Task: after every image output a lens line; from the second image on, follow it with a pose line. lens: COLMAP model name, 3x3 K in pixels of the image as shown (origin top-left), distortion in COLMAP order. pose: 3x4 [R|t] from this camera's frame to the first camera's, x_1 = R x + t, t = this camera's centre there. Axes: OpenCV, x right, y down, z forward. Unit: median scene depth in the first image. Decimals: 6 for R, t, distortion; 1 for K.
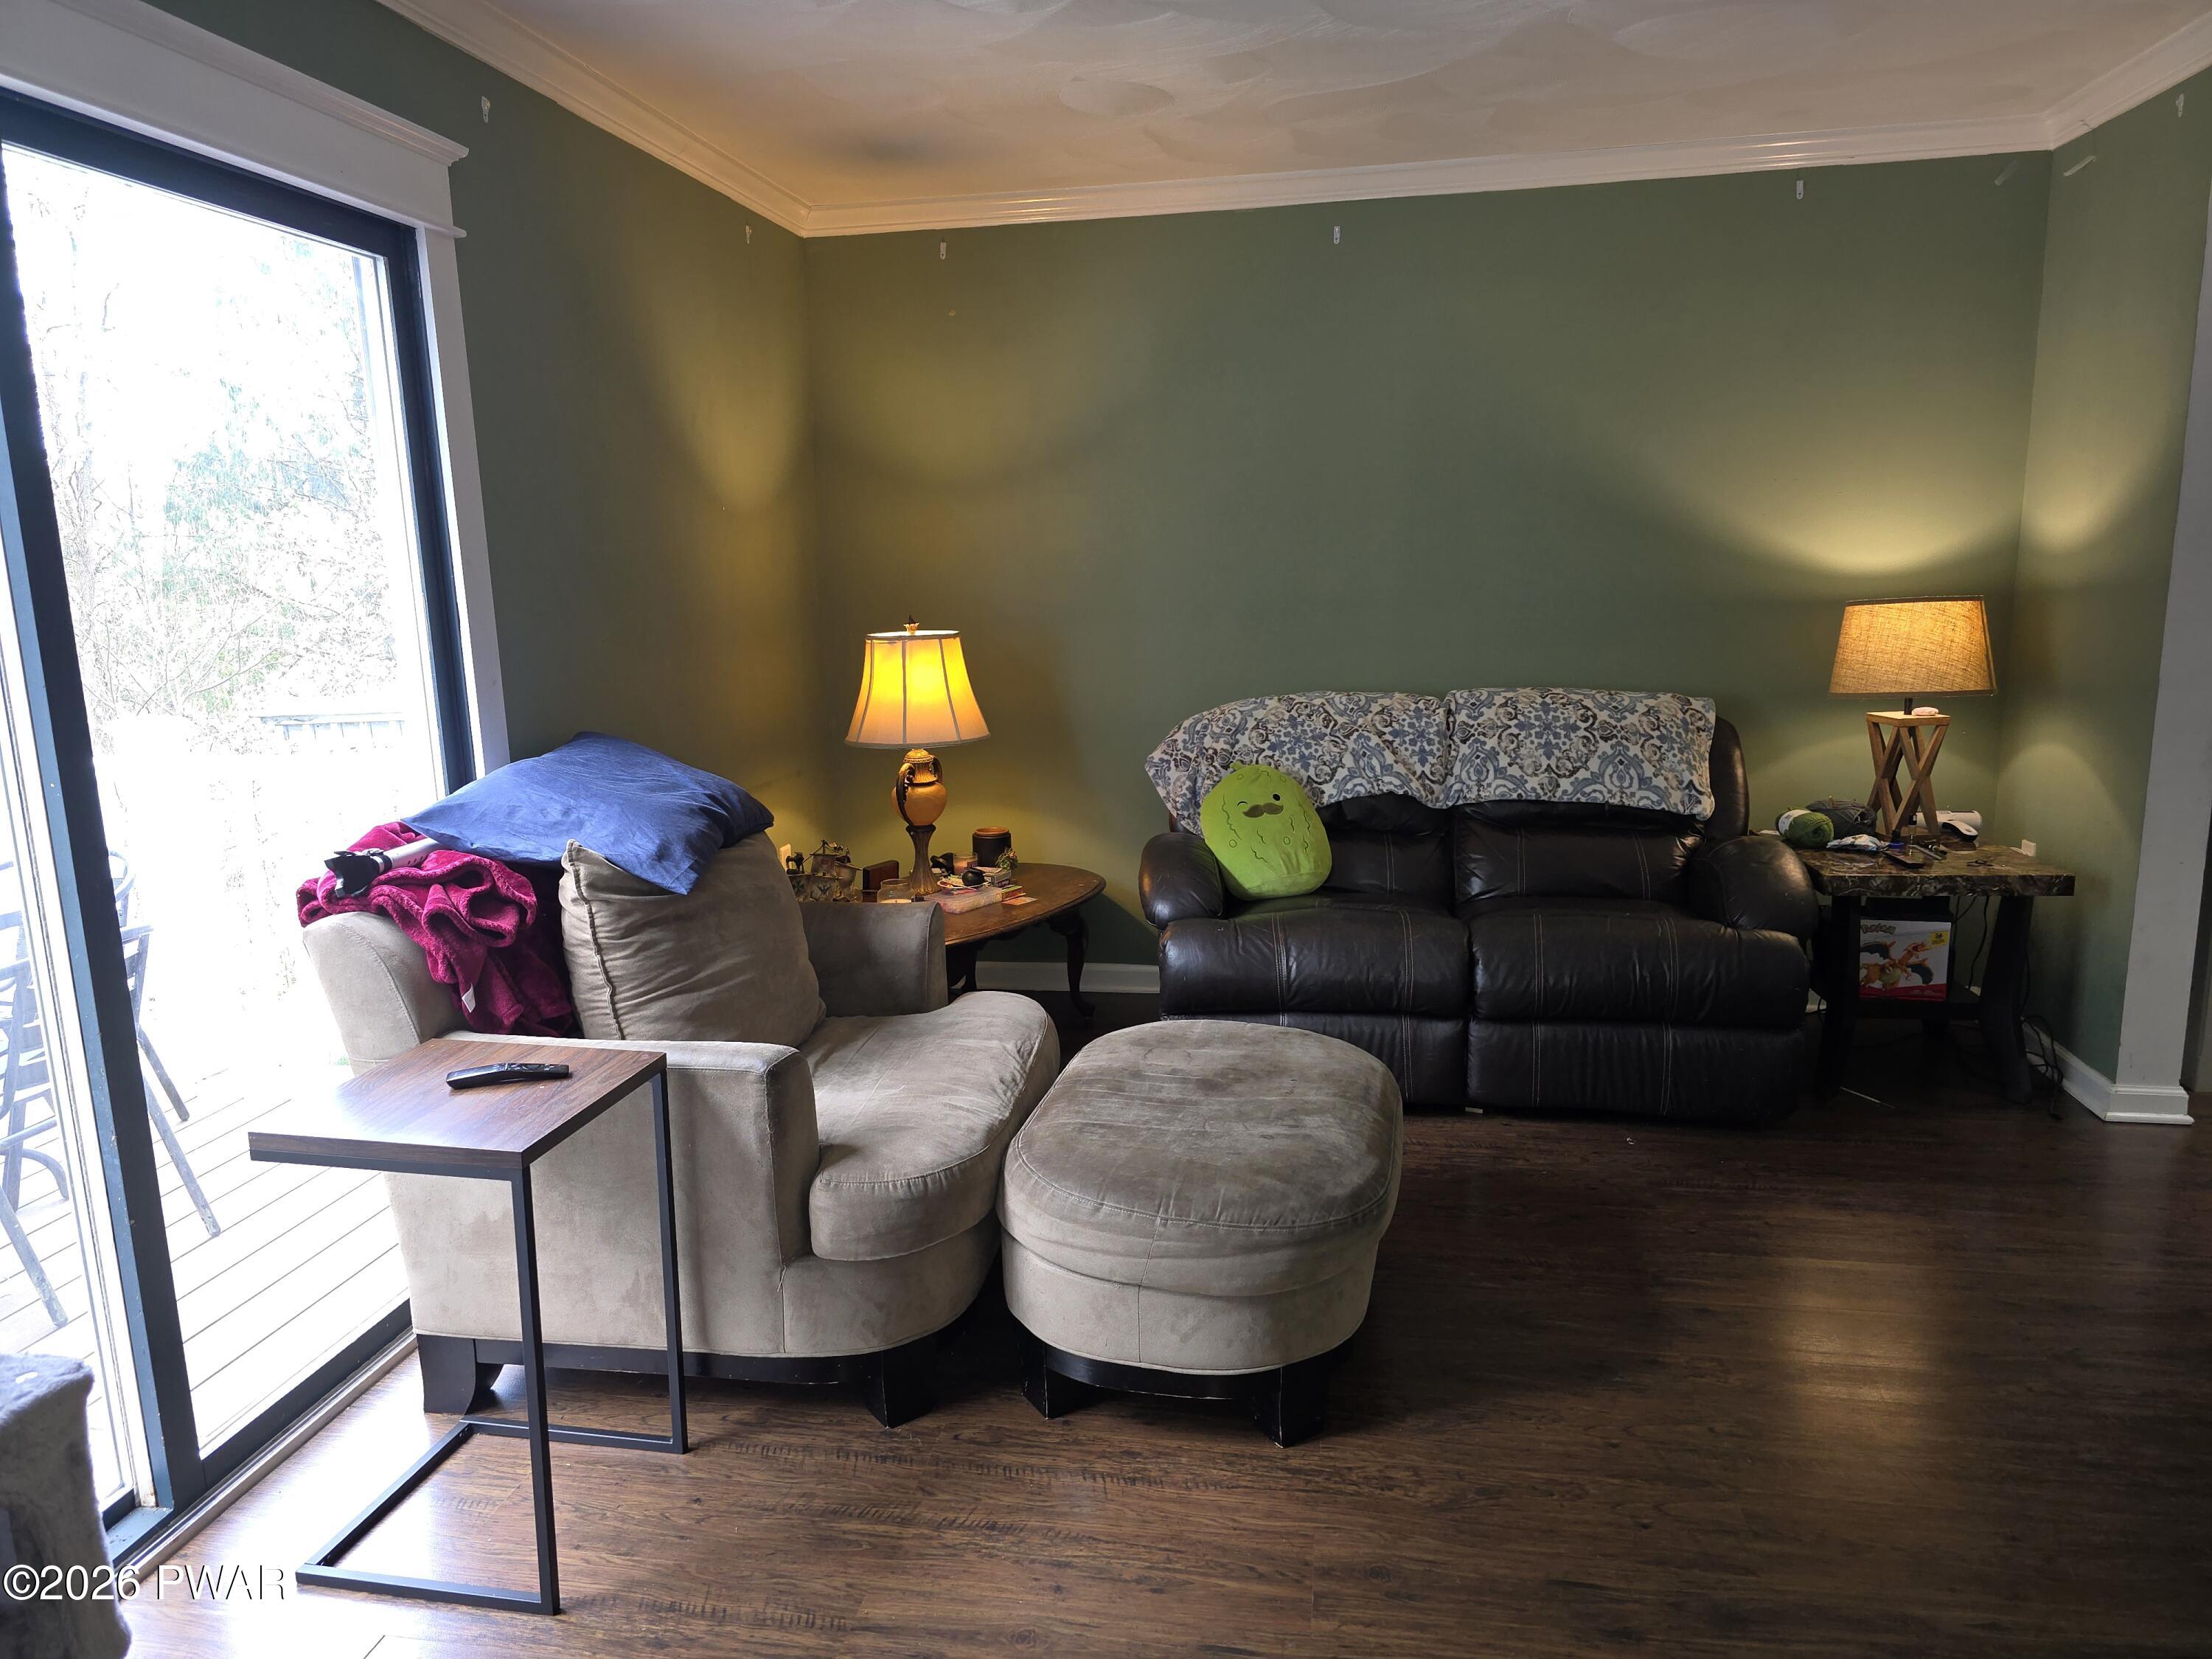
lens RADIAL K [[1477.8, 0, 1112.2], [0, 1477.8, 819.3], [0, 0, 1]] dist [0.060219, -0.050532]
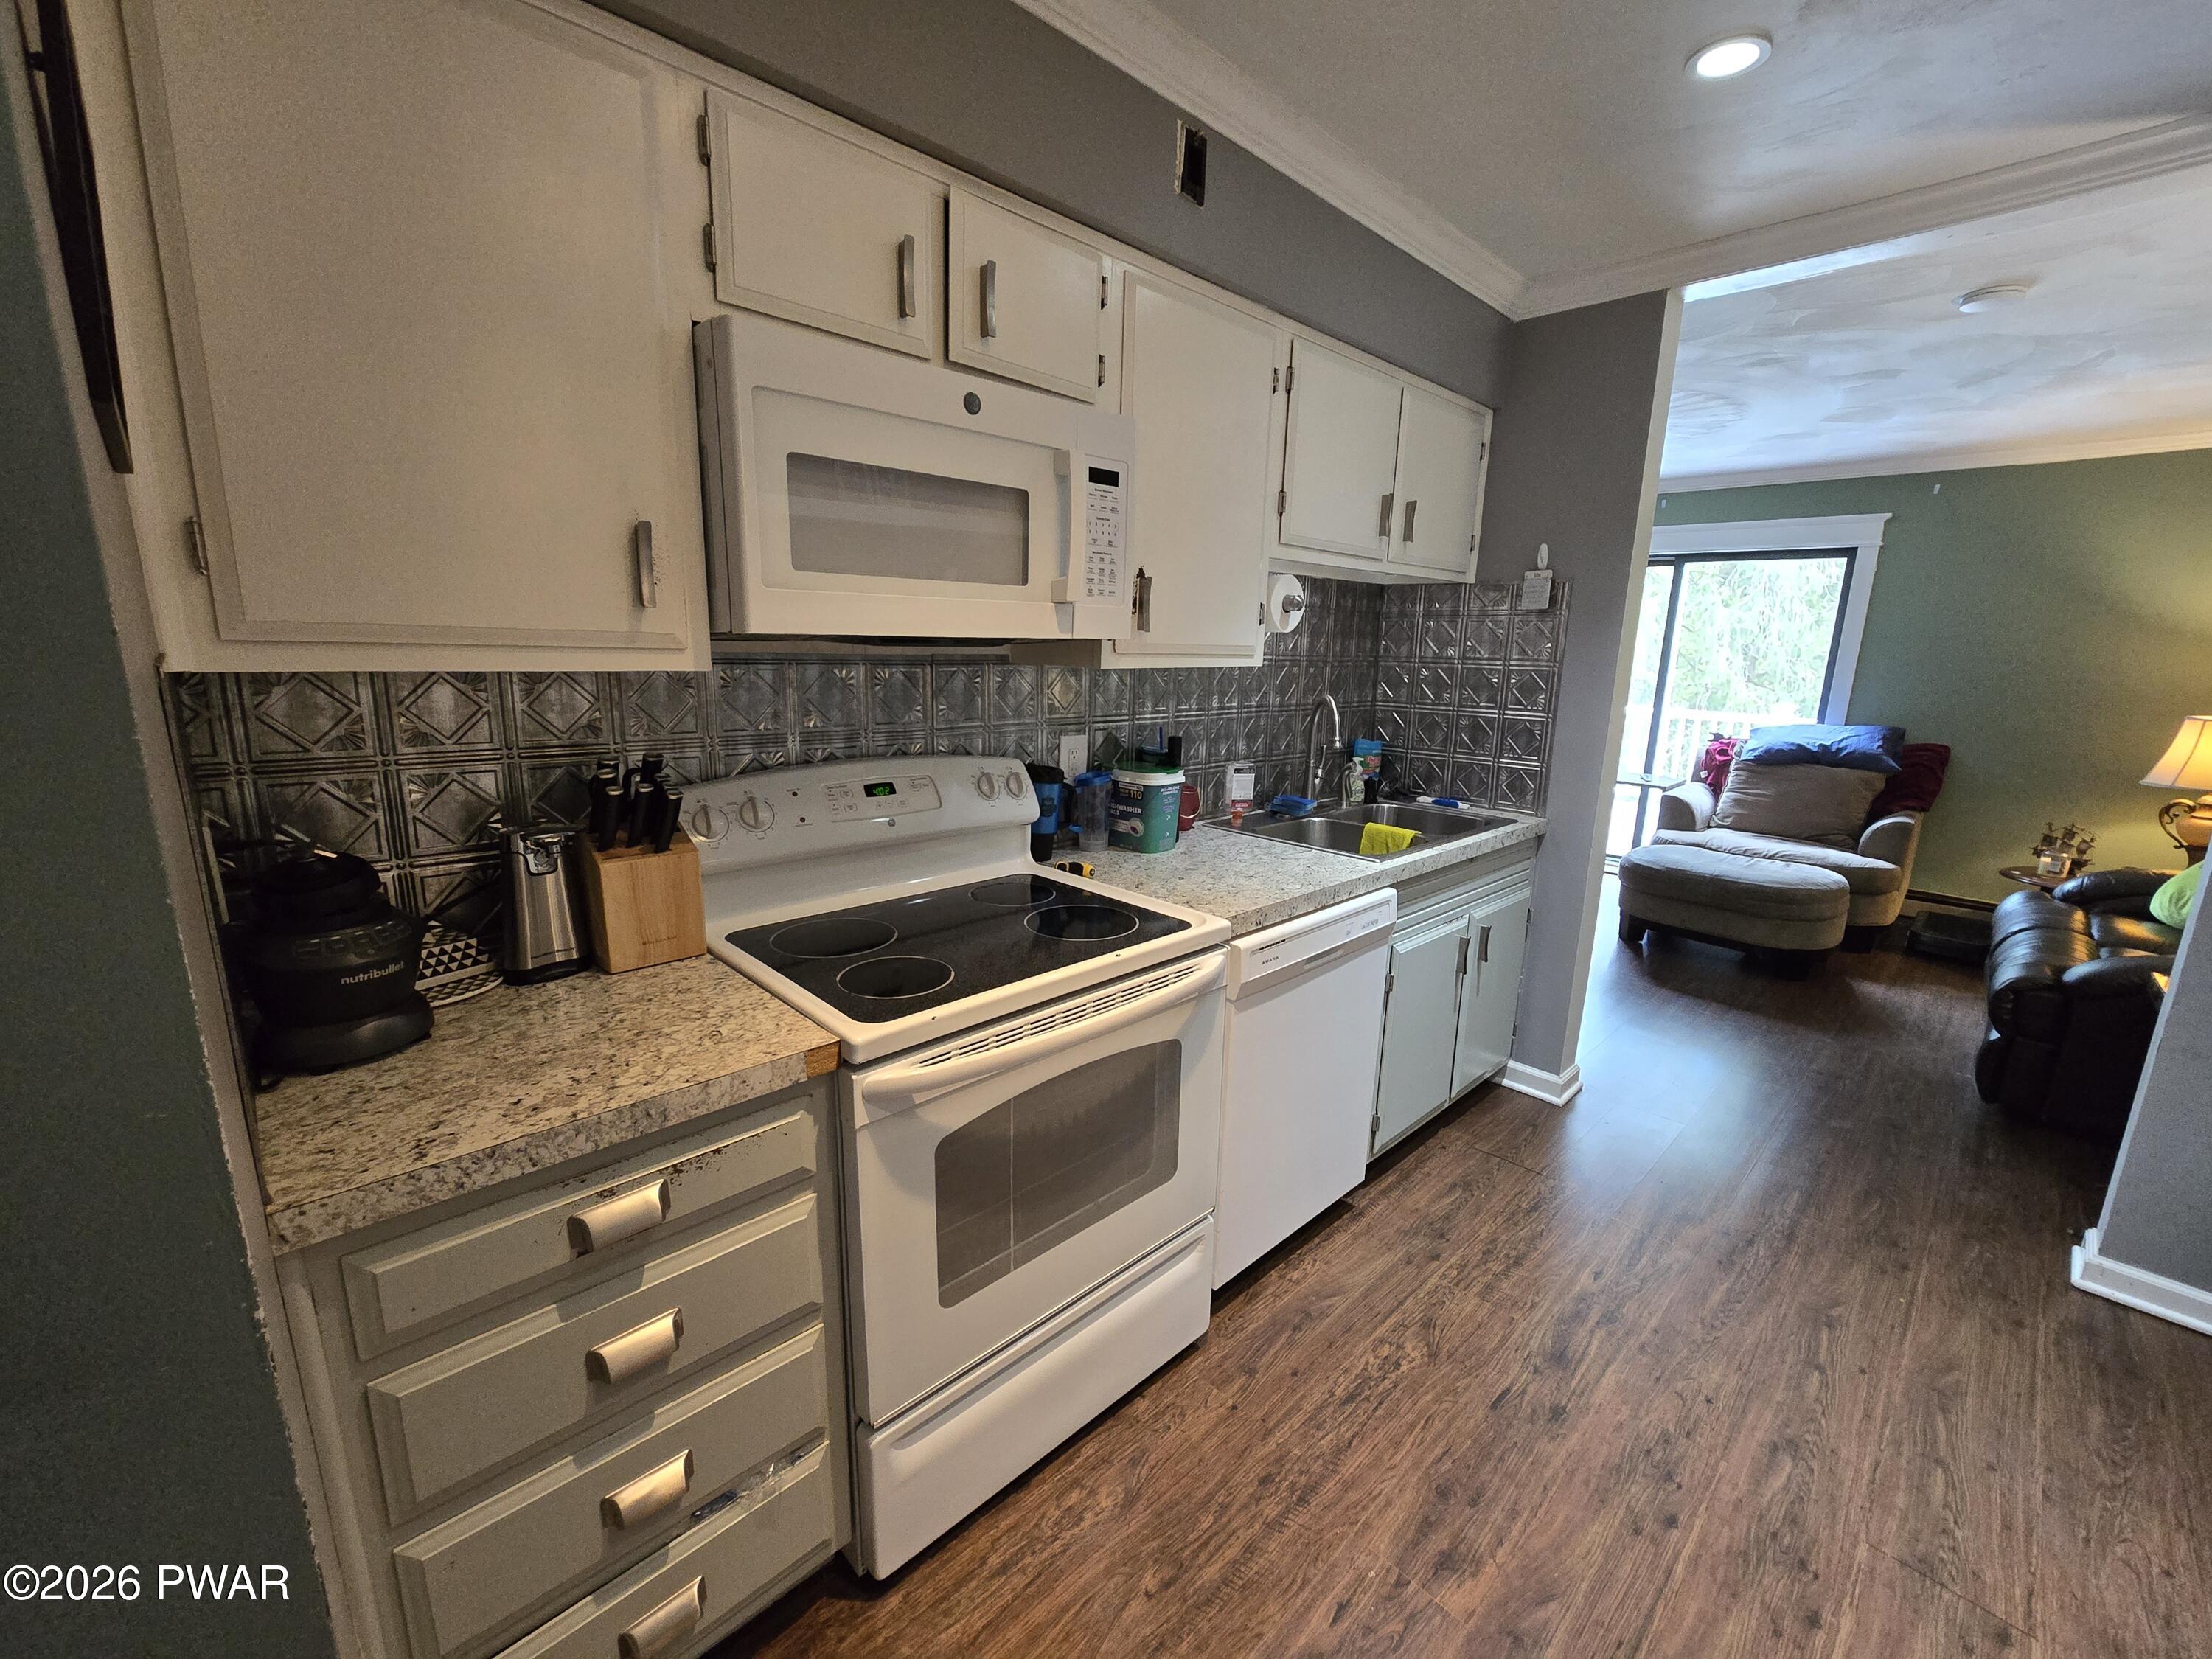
lens RADIAL K [[901.3, 0, 1115.2], [0, 901.3, 837.8], [0, 0, 1]] dist [-0.005792, 0.000464]
pose [[-0.589254, 0.183975, -0.786723, 1.901255], [-0.155293, 0.929784, 0.333744, -0.213533], [0.792883, 0.318832, -0.519309, 0.913944]]
